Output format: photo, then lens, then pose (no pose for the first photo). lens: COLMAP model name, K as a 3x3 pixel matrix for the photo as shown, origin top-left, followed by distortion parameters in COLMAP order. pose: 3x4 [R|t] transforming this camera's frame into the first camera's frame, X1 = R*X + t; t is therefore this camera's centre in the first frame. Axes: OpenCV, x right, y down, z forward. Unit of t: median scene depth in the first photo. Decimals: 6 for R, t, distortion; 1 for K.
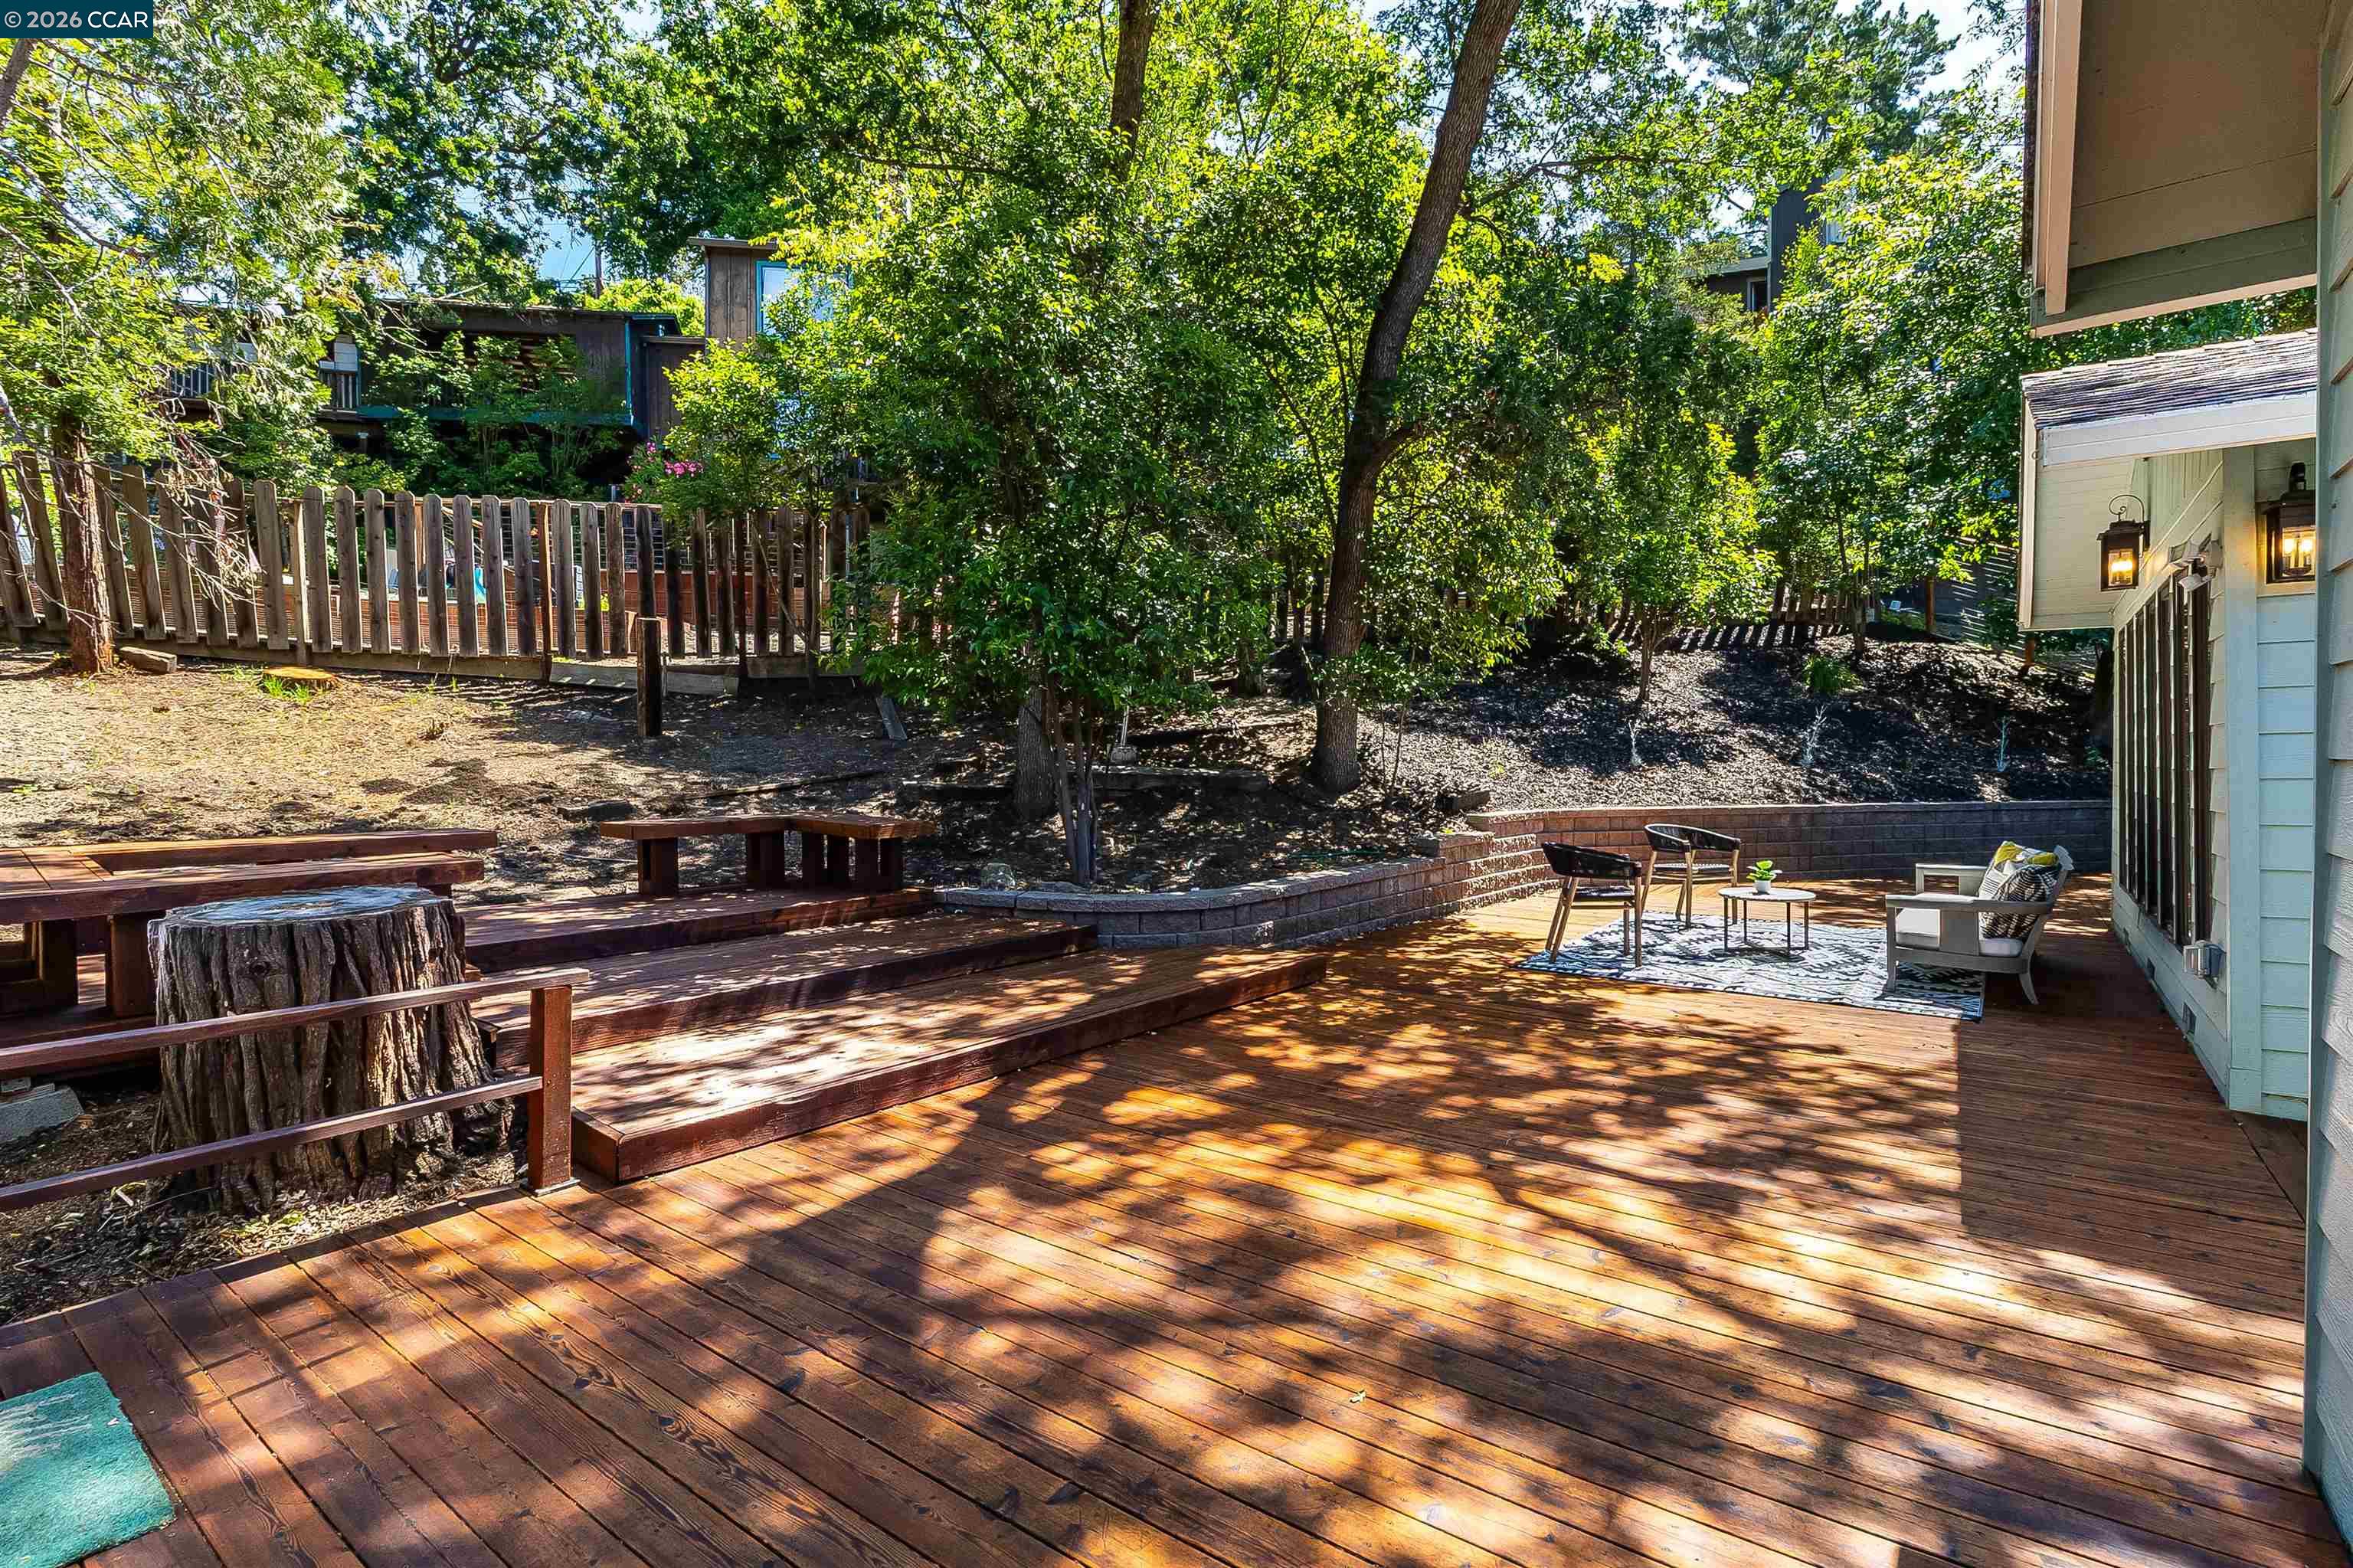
lens RADIAL K [[1096.3, 0, 1167.5], [0, 1096.3, 770.7], [0, 0, 1]] dist [0.000316, -0.001370]
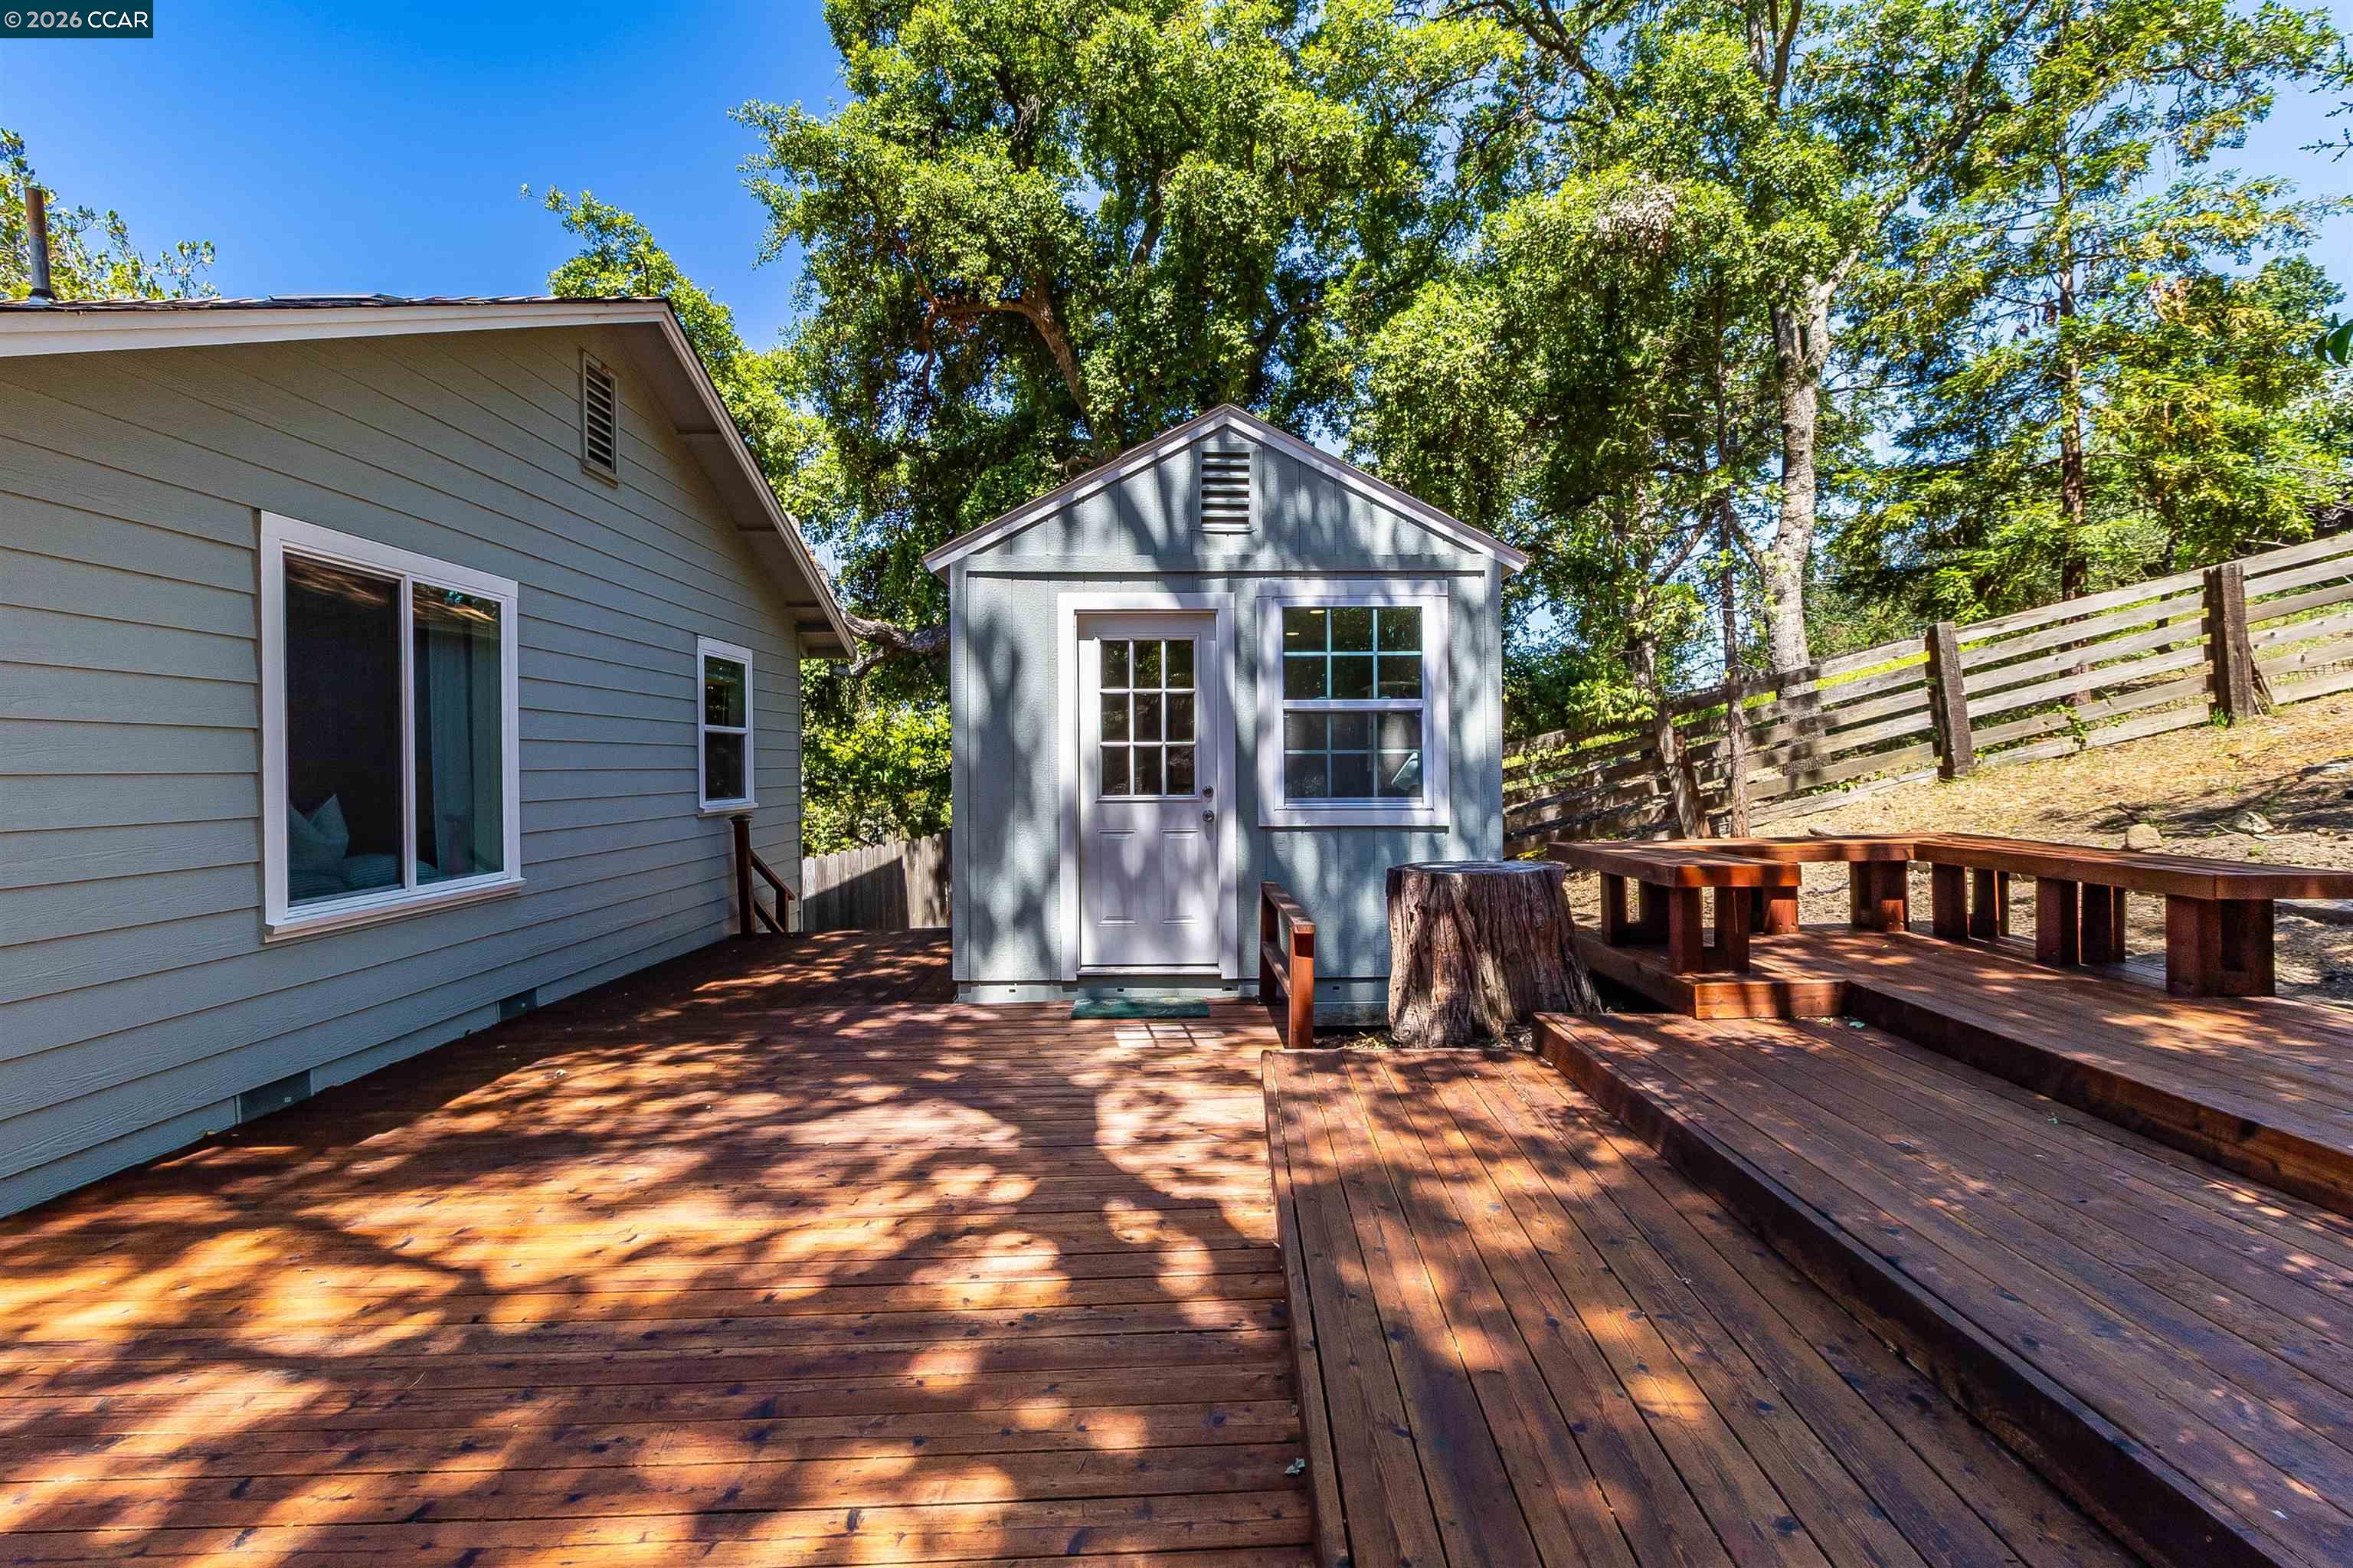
lens RADIAL K [[1096.3, 0, 1176.5], [0, 1096.3, 778.2], [0, 0, 1]] dist [0.000316, -0.001370]
pose [[-0.783037, 0.015758, -0.621776, 0.364450], [-0.000383, 0.999667, 0.025818, -0.023264], [0.621975, 0.020454, -0.782770, 1.798596]]
